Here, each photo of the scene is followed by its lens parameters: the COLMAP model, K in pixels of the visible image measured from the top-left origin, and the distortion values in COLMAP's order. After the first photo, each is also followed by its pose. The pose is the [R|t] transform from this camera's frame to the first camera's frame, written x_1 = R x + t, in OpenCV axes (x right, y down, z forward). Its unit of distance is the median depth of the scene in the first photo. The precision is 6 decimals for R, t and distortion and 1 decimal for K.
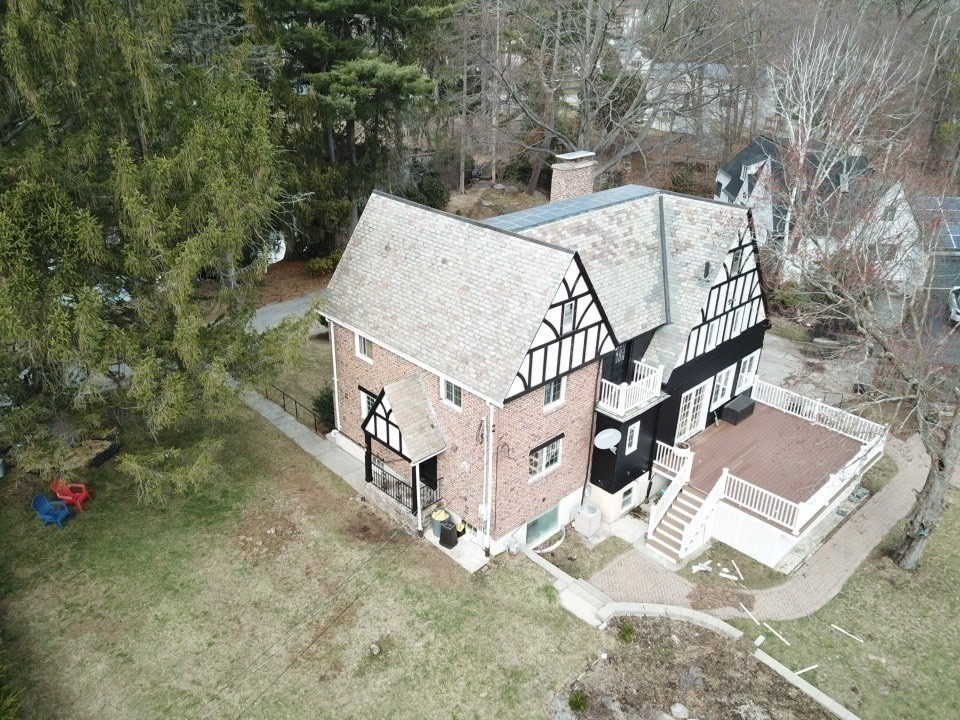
lens RADIAL K [[733.2, 0, 476.2], [0, 733.2, 361.9], [0, 0, 1]] dist [0.008183, -0.000053]
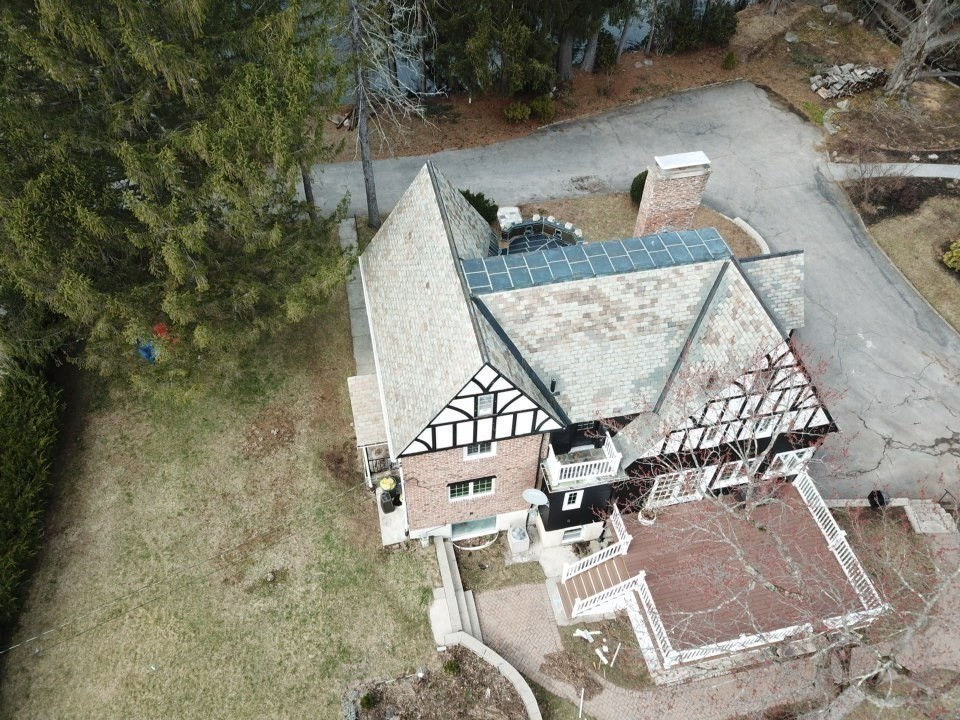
lens RADIAL K [[733.2, 0, 476.2], [0, 733.2, 361.9], [0, 0, 1]] dist [0.008183, -0.000053]
pose [[0.852129, 0.392784, -0.345829, 0.397647], [-0.229849, 0.874570, 0.426962, -0.486178], [0.470155, -0.284338, 0.835527, 0.171617]]
